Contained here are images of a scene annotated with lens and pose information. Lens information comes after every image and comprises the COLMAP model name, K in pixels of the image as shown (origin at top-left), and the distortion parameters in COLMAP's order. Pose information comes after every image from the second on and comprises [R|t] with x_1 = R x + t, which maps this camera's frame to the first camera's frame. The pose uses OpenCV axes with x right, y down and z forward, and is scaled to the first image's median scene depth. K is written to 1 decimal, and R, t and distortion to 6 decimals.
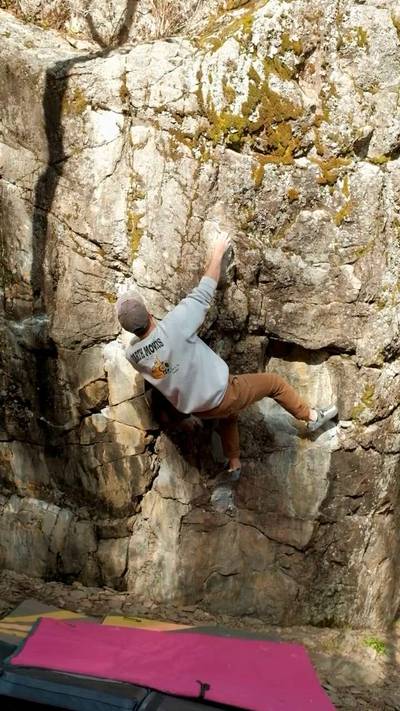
lens RADIAL K [[742.8, 0, 200.0], [0, 742.8, 355.5], [0, 0, 1]] dist [-0.085231, 0.017957]
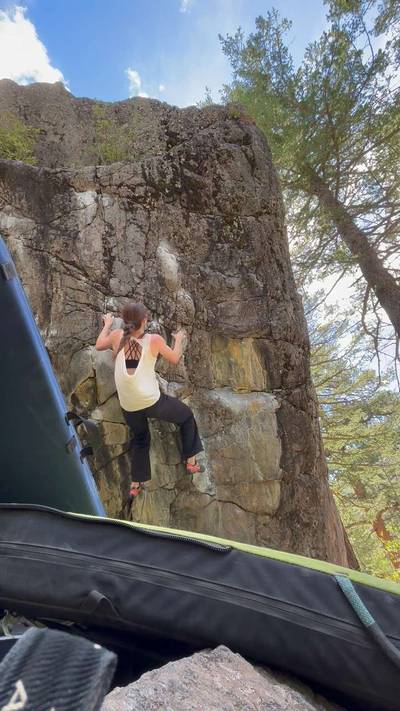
lens RADIAL K [[323.8, 0, 200.8], [0, 323.8, 354.9], [0, 0, 1]] dist [0.002577, -0.000563]
pose [[0.963172, -0.108151, 0.246178, -0.091393], [0.222791, 0.833594, -0.505455, 0.344291], [-0.150546, 0.541687, 0.826989, 0.546505]]
